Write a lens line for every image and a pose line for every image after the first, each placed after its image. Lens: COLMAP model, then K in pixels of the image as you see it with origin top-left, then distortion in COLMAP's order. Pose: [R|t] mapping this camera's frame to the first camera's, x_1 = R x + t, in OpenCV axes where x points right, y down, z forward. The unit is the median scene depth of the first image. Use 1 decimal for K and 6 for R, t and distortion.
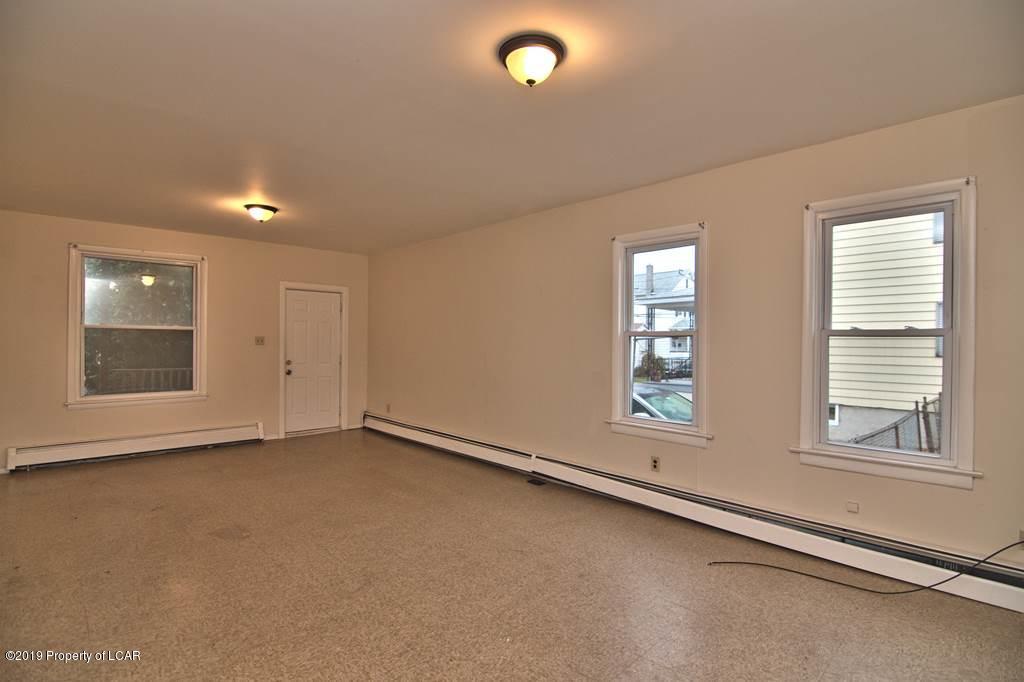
lens RADIAL K [[497.4, 0, 516.1], [0, 497.4, 332.4], [0, 0, 1]] dist [-0.003362, -0.005607]
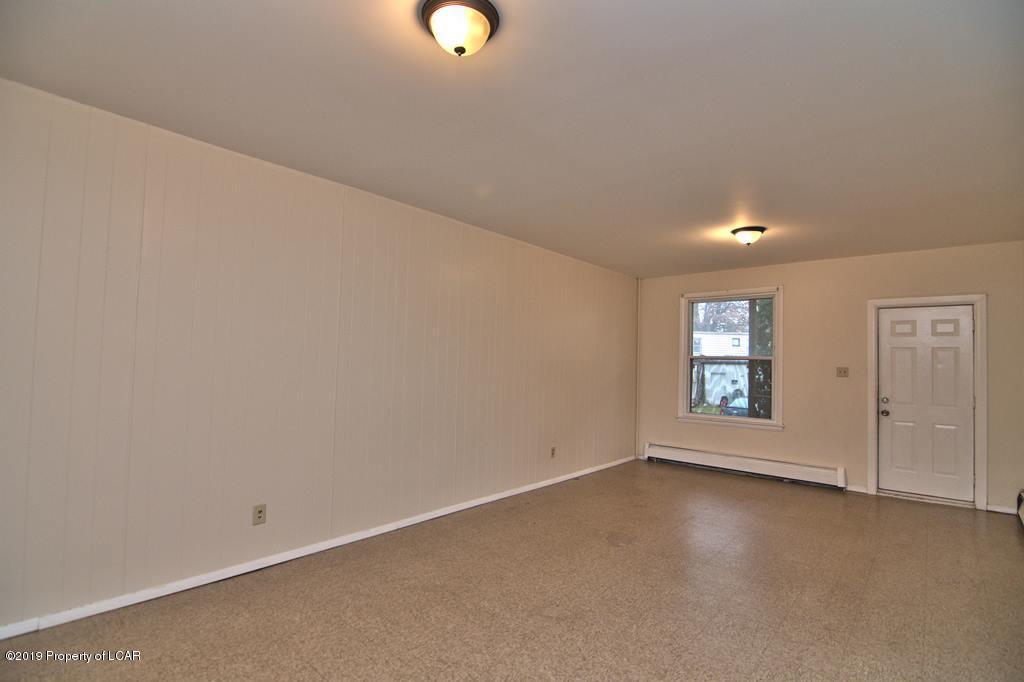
lens RADIAL K [[497.4, 0, 516.2], [0, 497.4, 346.3], [0, 0, 1]] dist [-0.003362, -0.005607]
pose [[0.088442, -0.034198, -0.995494, 0.368029], [-0.004685, 0.999385, -0.034748, 0.005827], [0.996070, 0.007737, 0.088227, 0.453186]]
